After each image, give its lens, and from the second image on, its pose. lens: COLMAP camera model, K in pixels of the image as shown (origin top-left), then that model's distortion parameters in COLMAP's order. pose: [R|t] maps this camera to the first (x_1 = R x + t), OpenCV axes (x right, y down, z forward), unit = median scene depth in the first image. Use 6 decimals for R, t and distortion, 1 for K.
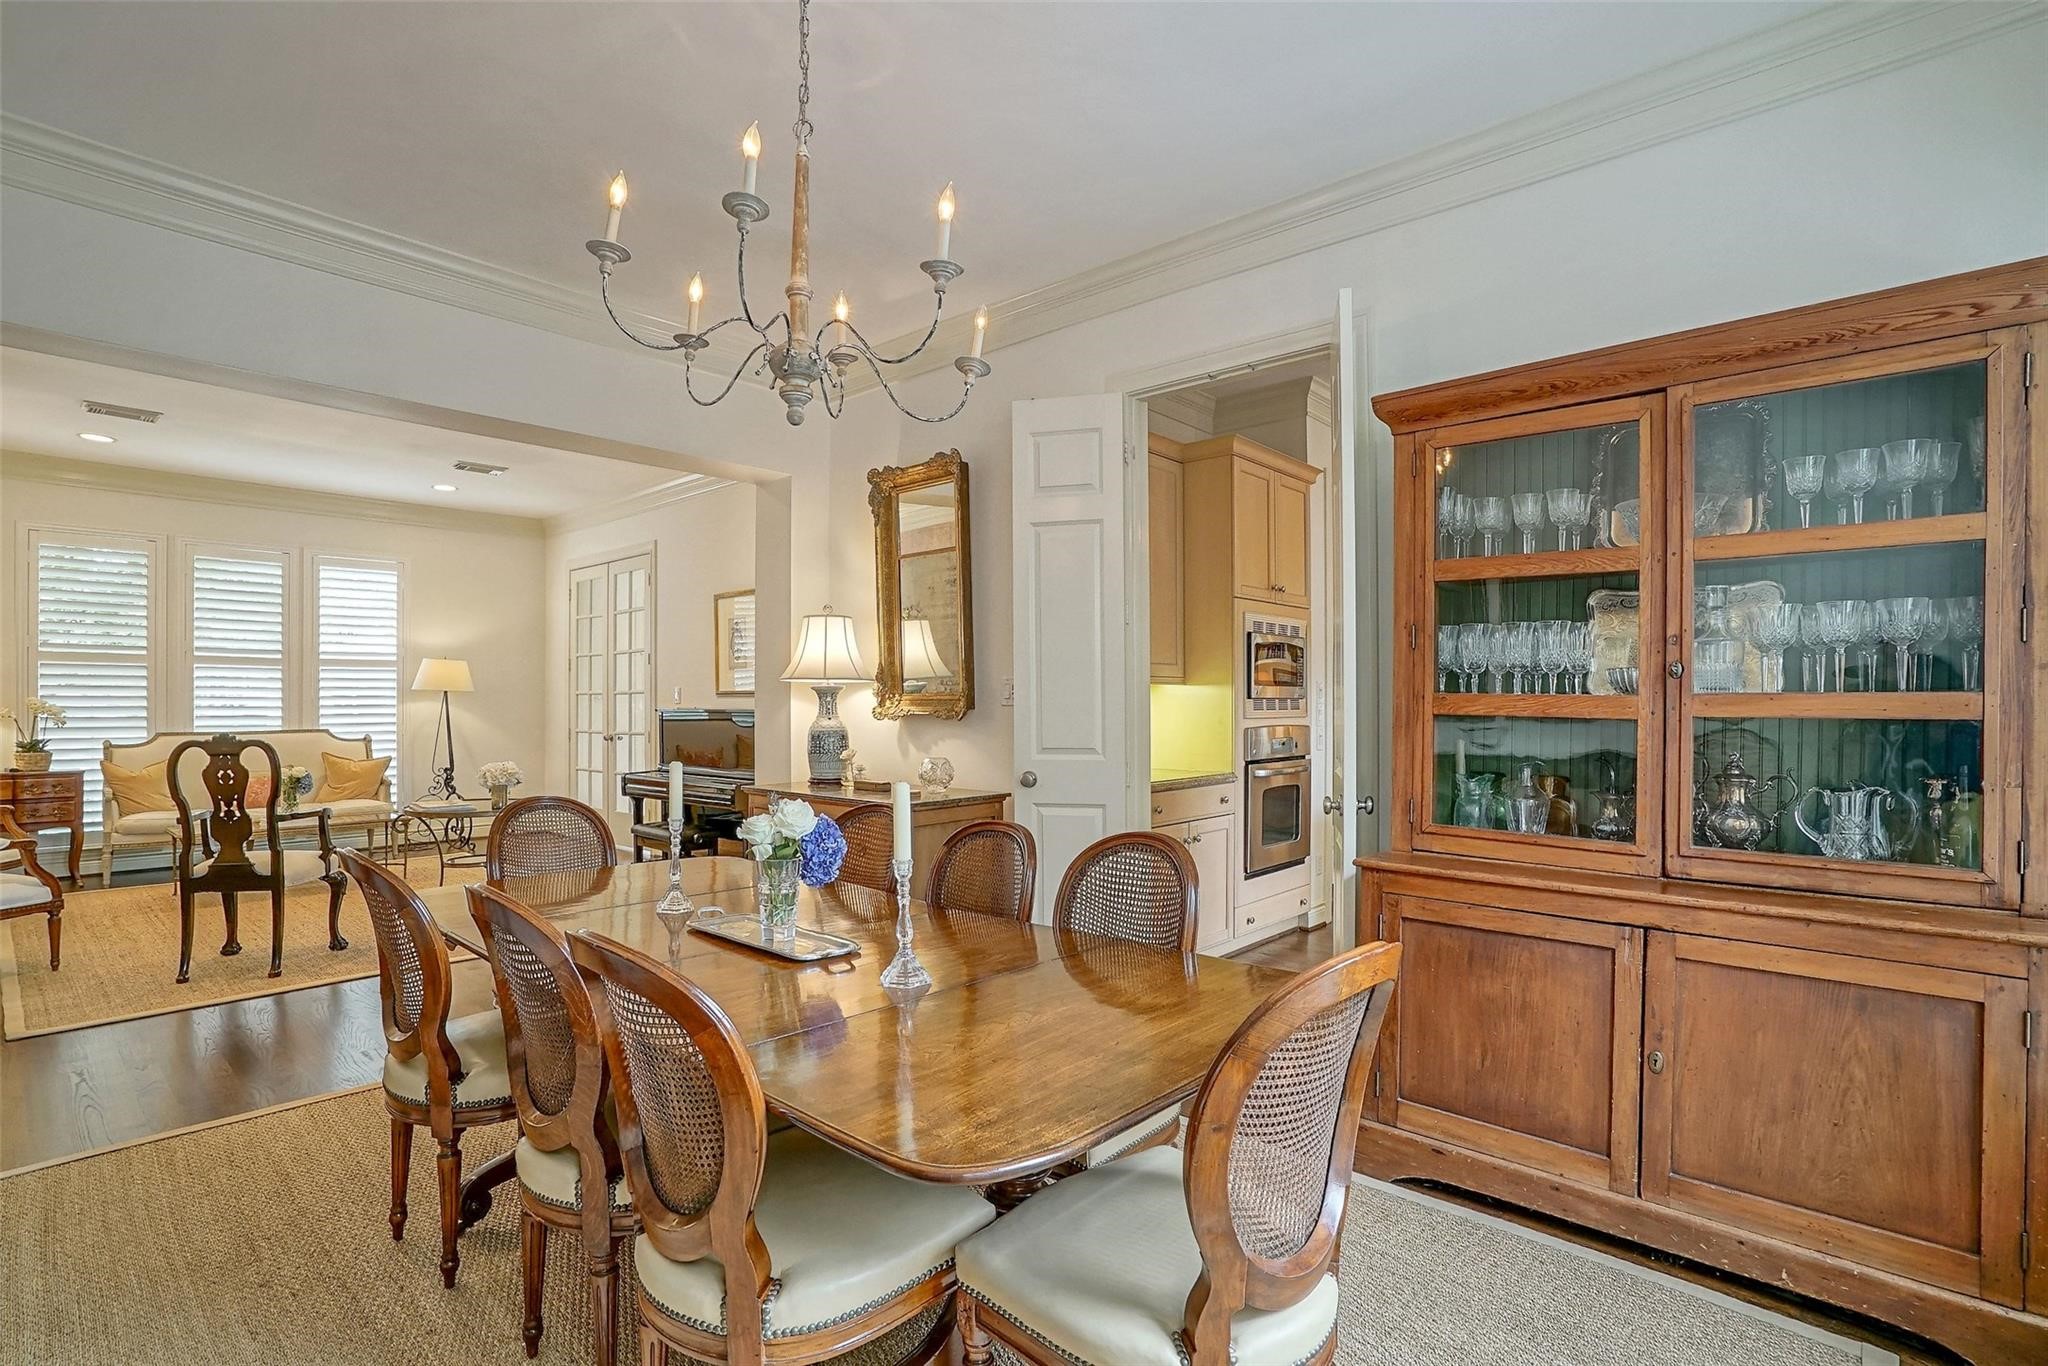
lens RADIAL K [[987.1, 0, 1023.0], [0, 987.1, 703.7], [0, 0, 1]] dist [-0.048393, 0.021192]
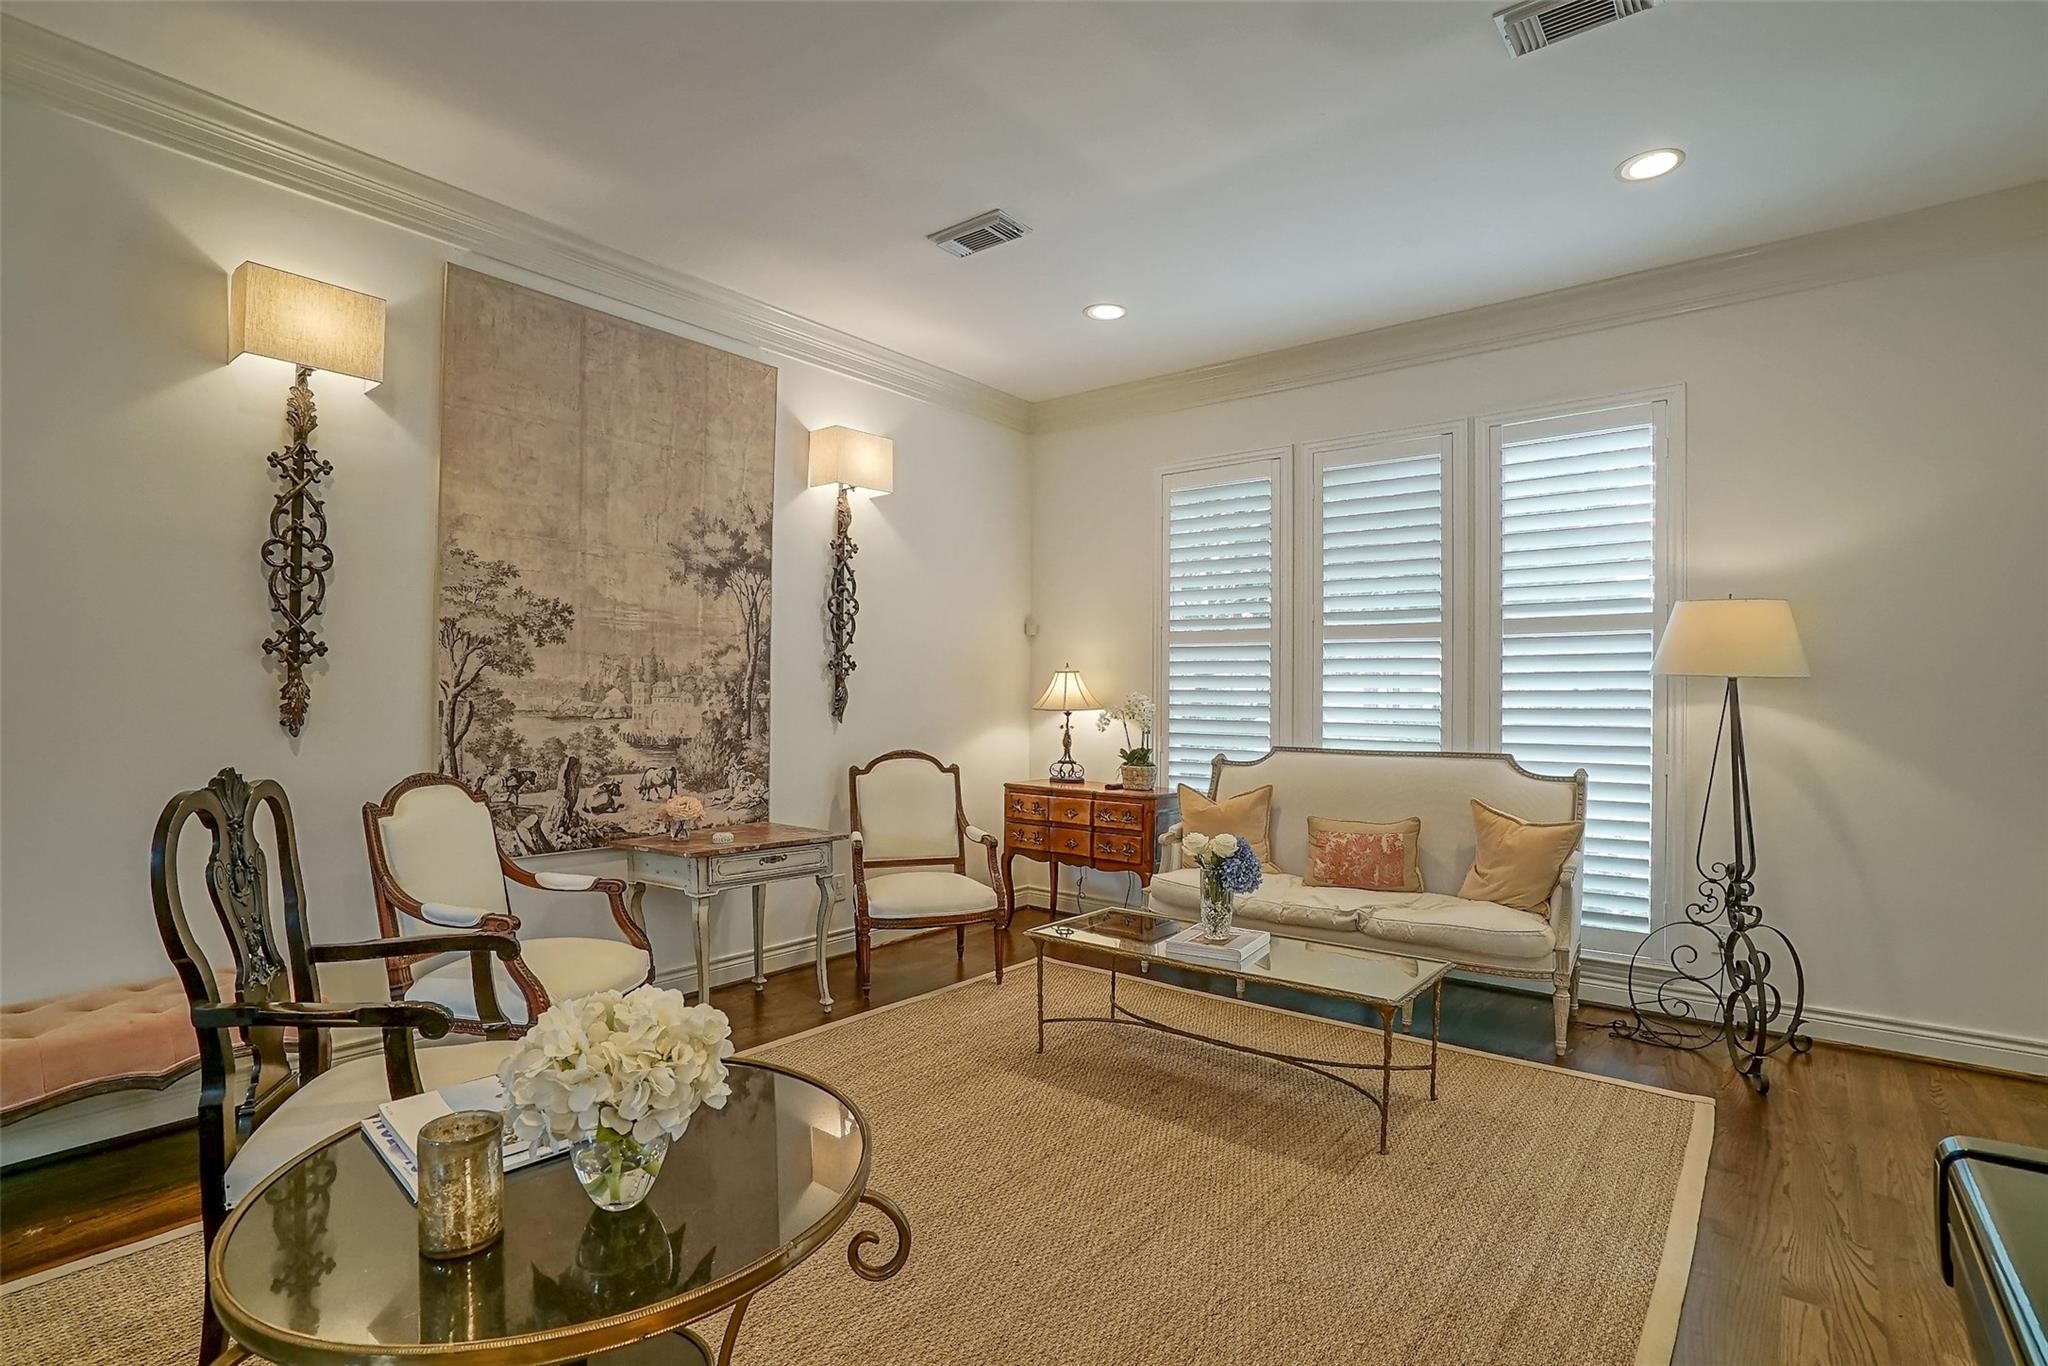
lens RADIAL K [[977.8, 0, 1028.0], [0, 977.8, 691.0], [0, 0, 1]] dist [-0.053313, 0.019656]
pose [[0.064002, -0.004918, -0.997938, -0.234741], [-0.011959, 0.999912, -0.005695, -0.001773], [0.997878, 0.012299, 0.063938, 0.765162]]
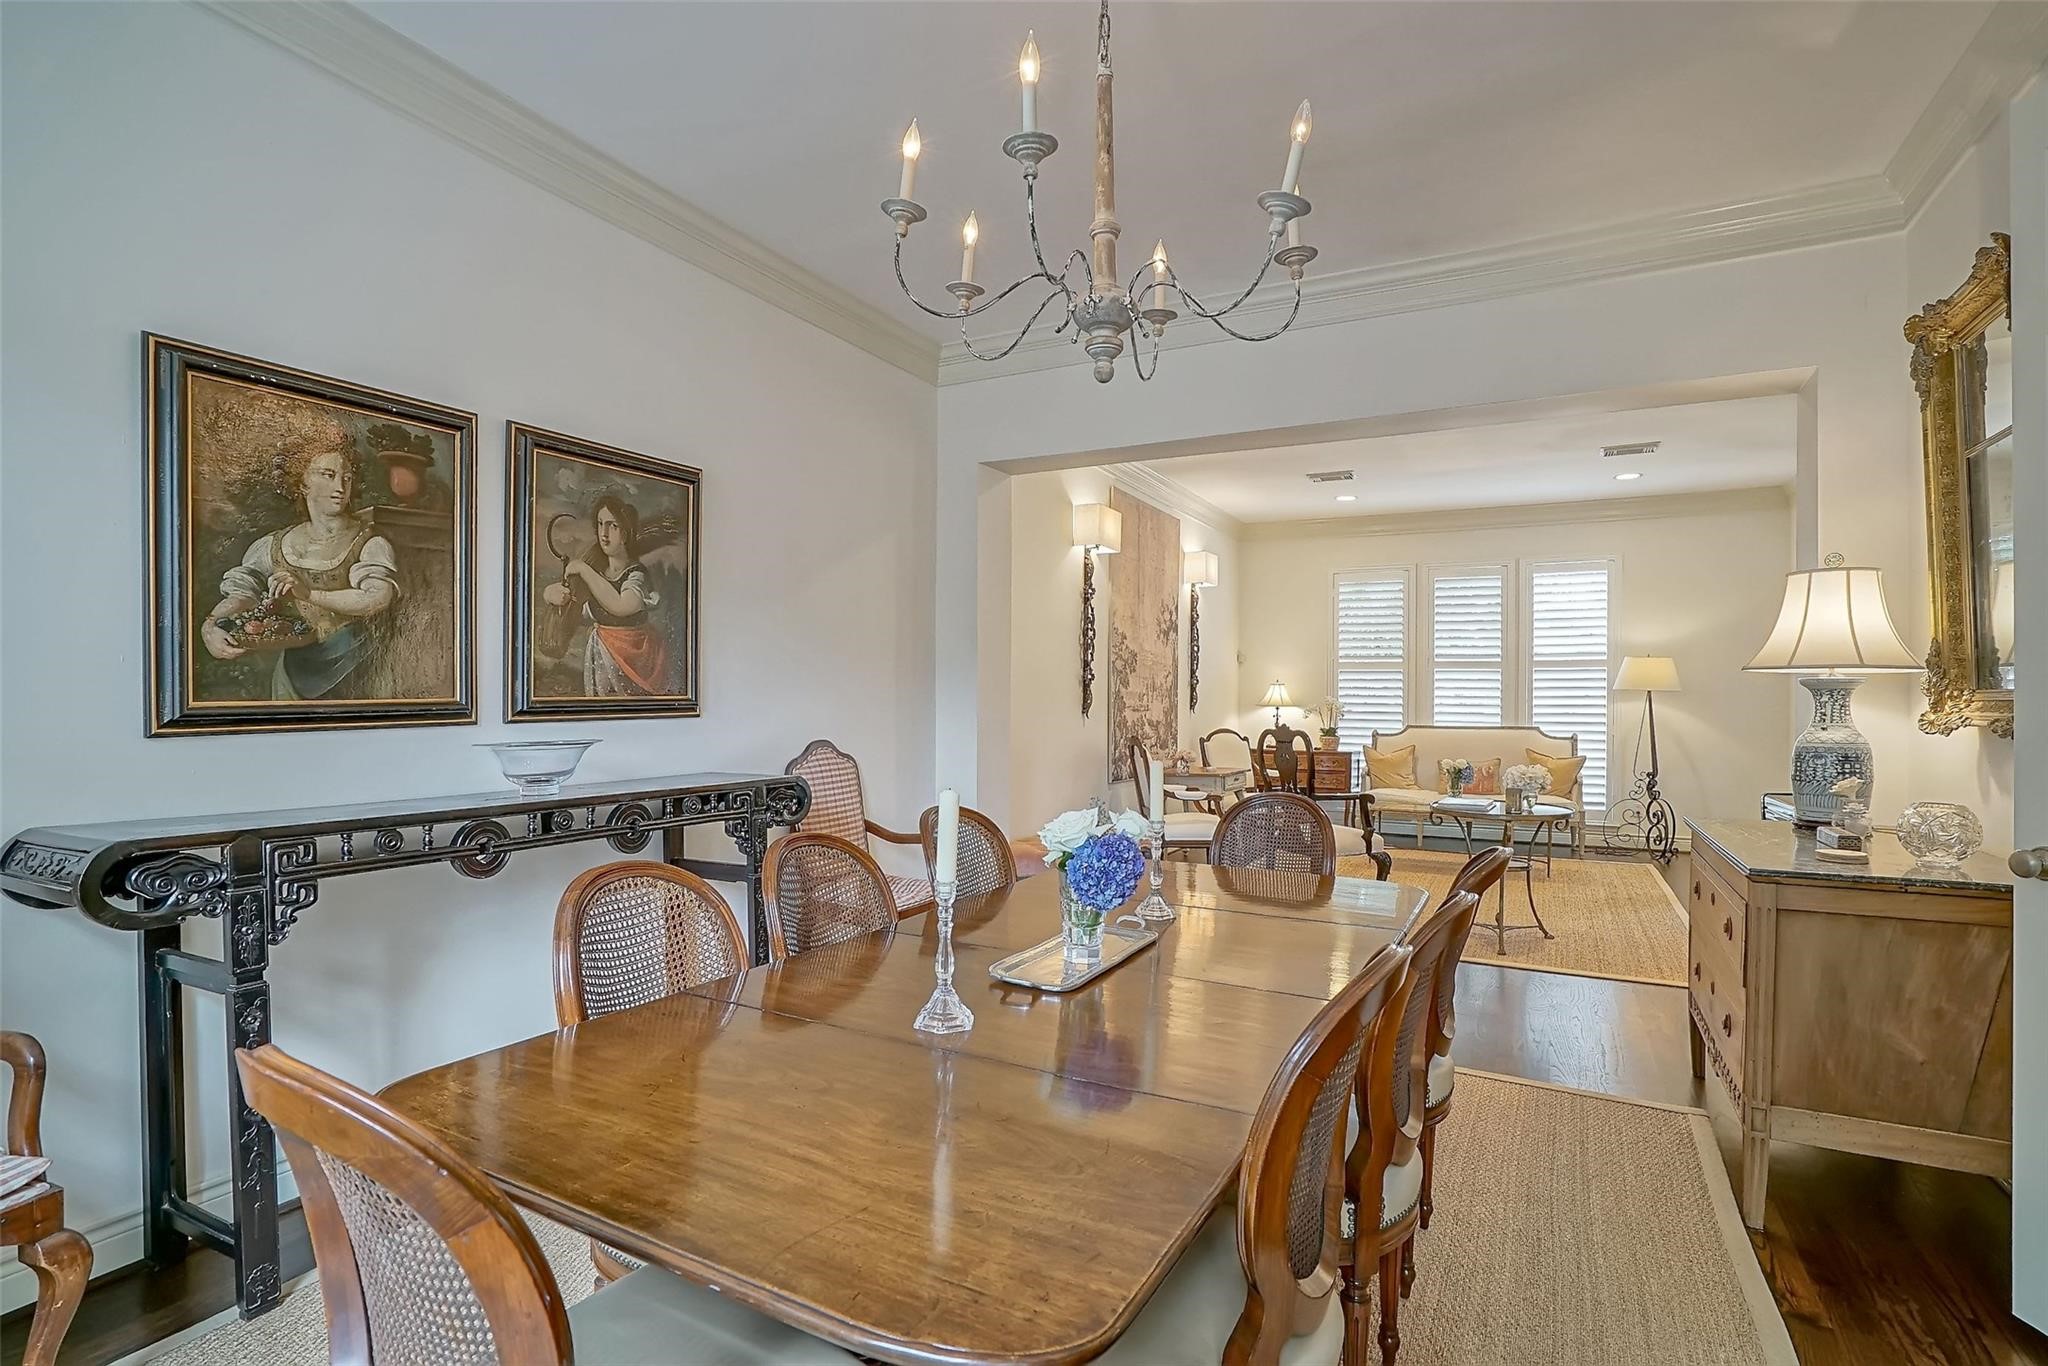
lens RADIAL K [[977.8, 0, 1028.0], [0, 977.8, 691.0], [0, 0, 1]] dist [-0.053313, 0.019656]
pose [[0.248215, -0.003880, -0.968697, 0.176026], [-0.010913, 0.999917, -0.006801, 0.000243], [0.968643, 0.012260, 0.248153, 0.215040]]
